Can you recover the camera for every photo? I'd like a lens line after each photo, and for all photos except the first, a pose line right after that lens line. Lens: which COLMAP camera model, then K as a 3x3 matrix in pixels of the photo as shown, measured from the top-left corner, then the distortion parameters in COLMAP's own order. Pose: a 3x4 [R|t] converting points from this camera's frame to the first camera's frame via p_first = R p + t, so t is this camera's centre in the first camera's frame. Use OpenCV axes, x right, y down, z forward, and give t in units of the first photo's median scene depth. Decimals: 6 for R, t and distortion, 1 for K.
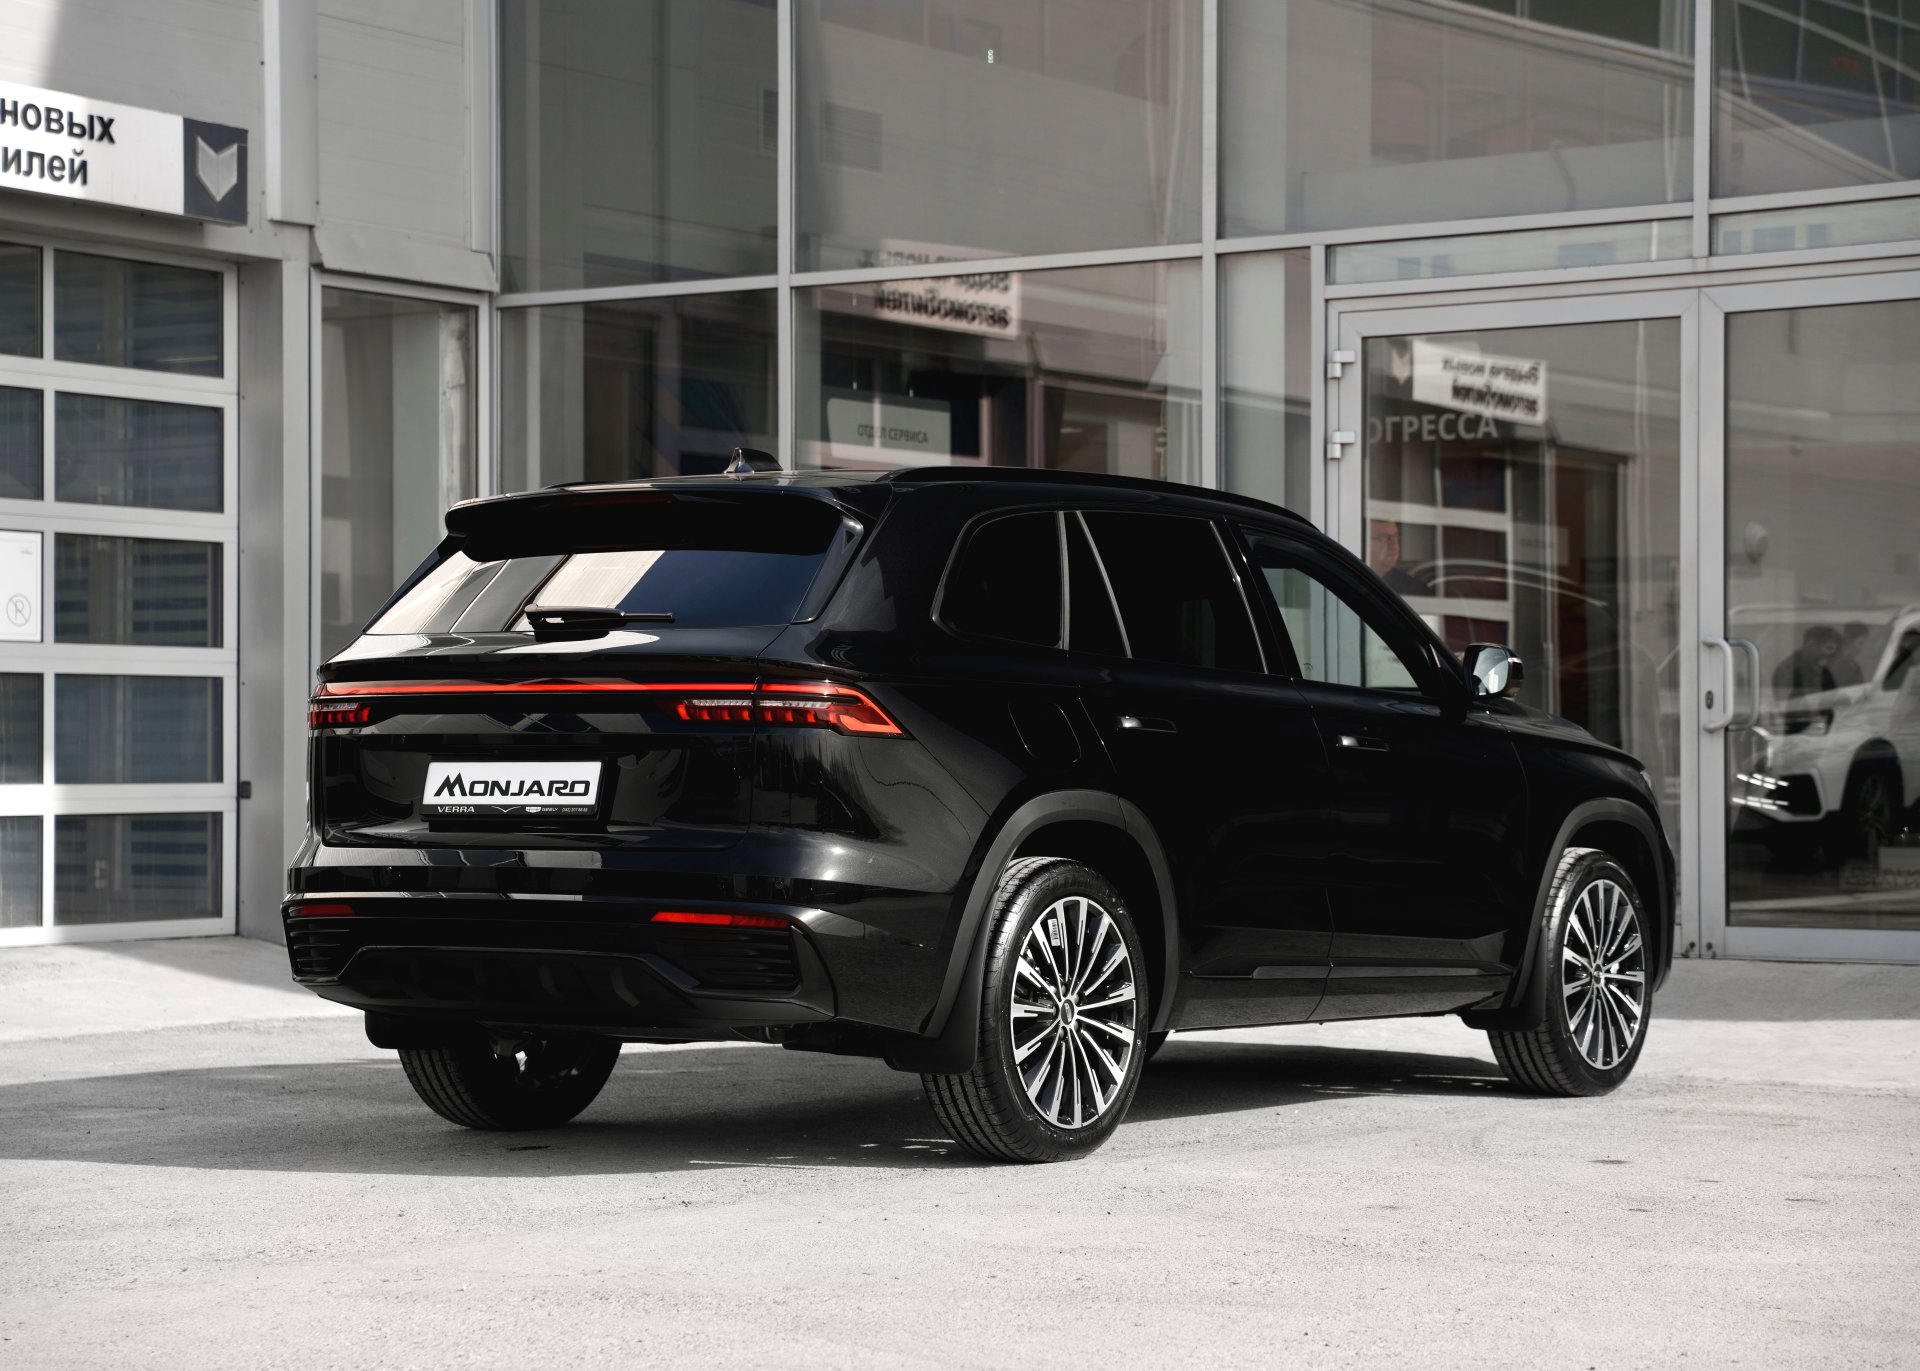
lens RADIAL K [[4434.5, 0, 961.5], [0, 4434.5, 712.3], [0, 0, 1]] dist [0.337007, 0.000000]
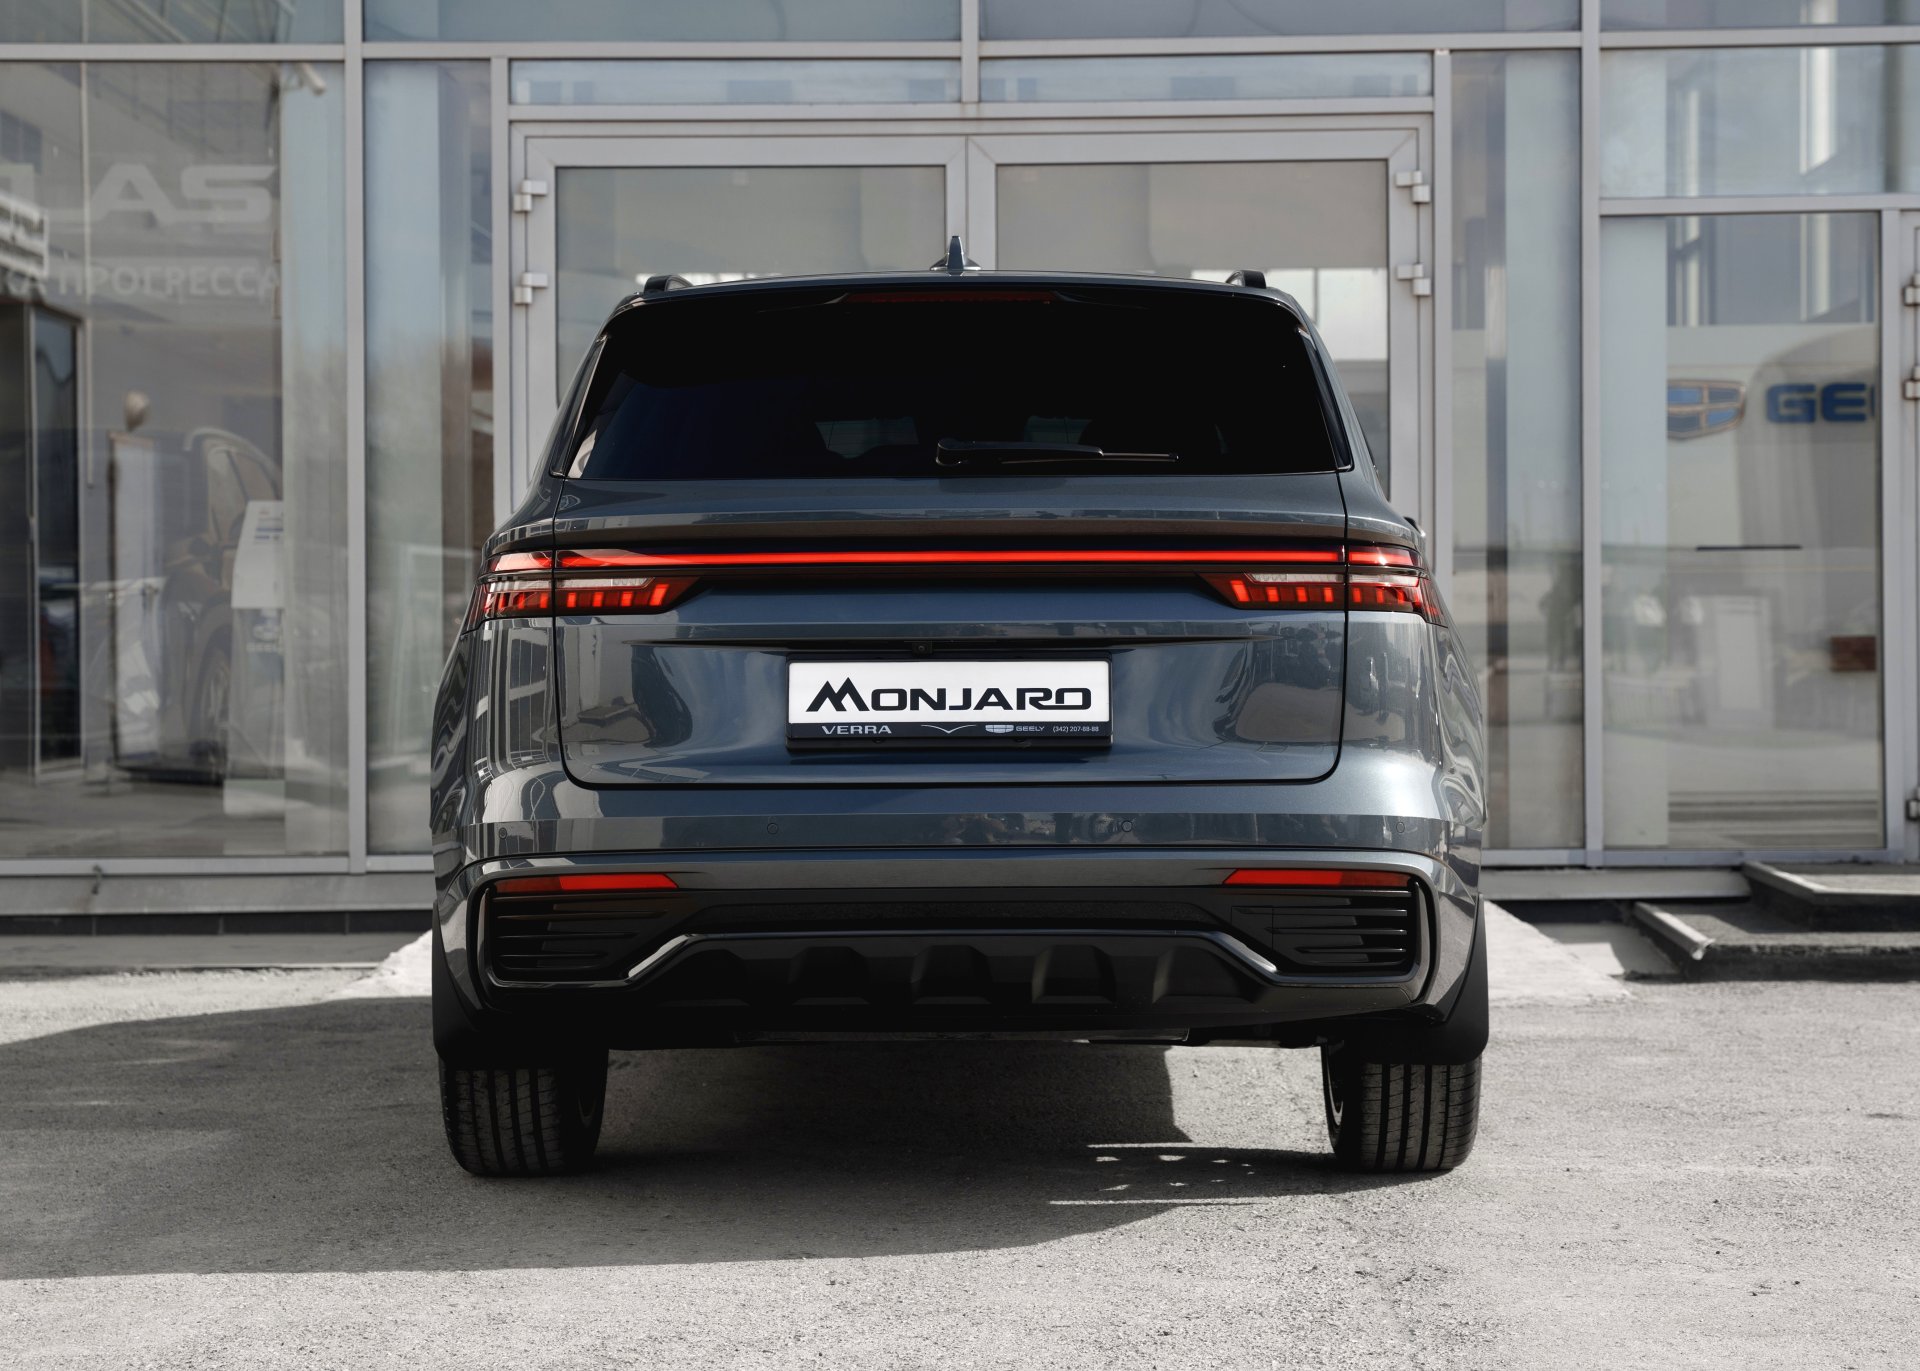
lens RADIAL K [[4020.1, 0, 939.4], [0, 4020.1, 600.8], [0, 0, 1]] dist [0.181971, 0.000000]
pose [[0.829607, -0.000518, 0.558347, -0.315788], [0.000073, 1.000000, 0.000819, 0.000684], [-0.558348, -0.000639, 0.829607, 0.324635]]
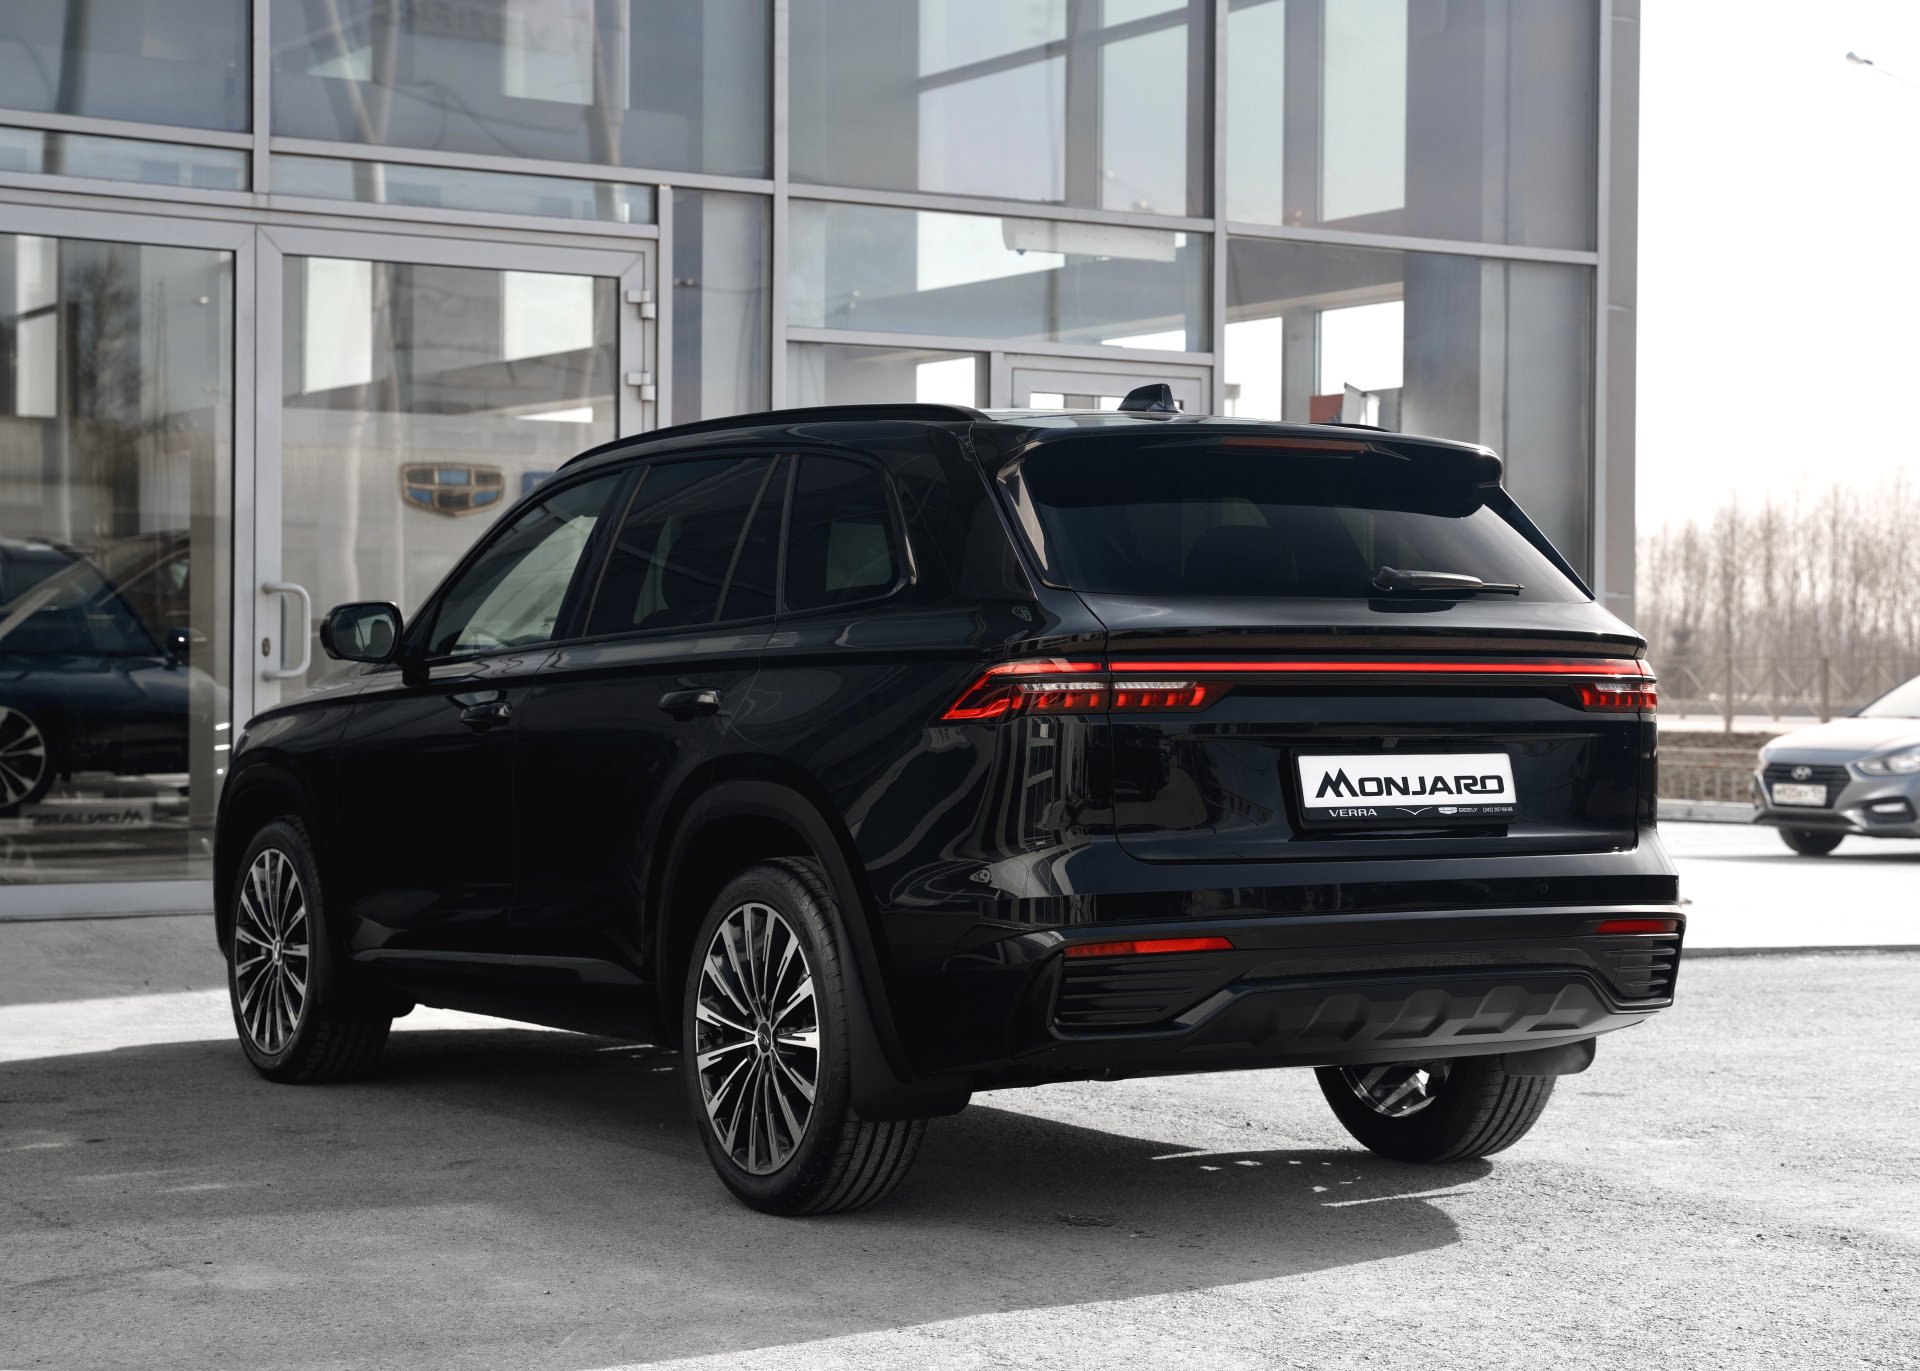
lens RADIAL K [[3688.0, 0, 1005.8], [0, 3688.0, 608.6], [0, 0, 1]] dist [0.137291, 0.000000]
pose [[0.377692, 0.015750, 0.925797, -0.536241], [-0.016710, 0.999808, -0.010192, -0.005541], [-0.925781, -0.011621, 0.377883, 0.556623]]
